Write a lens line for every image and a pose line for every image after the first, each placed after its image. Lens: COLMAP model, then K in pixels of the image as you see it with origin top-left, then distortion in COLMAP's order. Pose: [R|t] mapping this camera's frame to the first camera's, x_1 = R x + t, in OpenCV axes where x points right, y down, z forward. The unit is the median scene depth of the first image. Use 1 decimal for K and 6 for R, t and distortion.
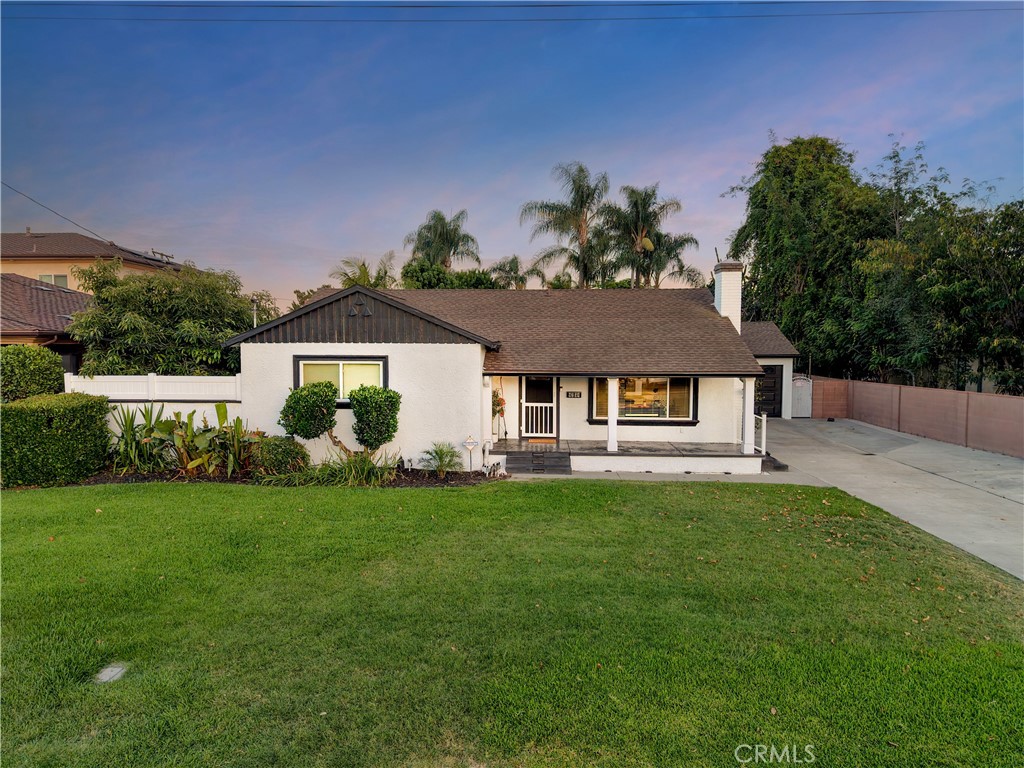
lens RADIAL K [[681.6, 0, 544.2], [0, 681.6, 382.7], [0, 0, 1]] dist [-0.029194, -0.000376]
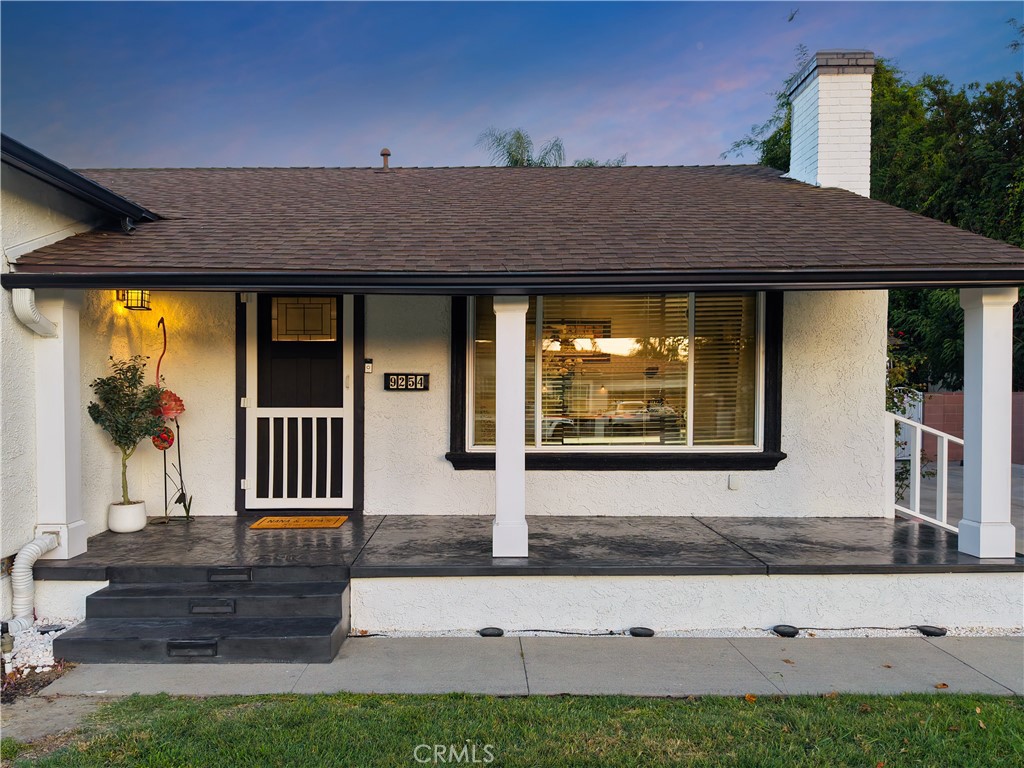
lens RADIAL K [[793.7, 0, 512.0], [0, 793.7, 384.0], [0, 0, 1]] dist [0.046999, -0.001586]
pose [[0.998915, -0.007379, 0.045973, 0.080245], [0.011004, 0.996806, -0.079103, 0.052029], [-0.045243, 0.079523, 0.995806, 0.621111]]
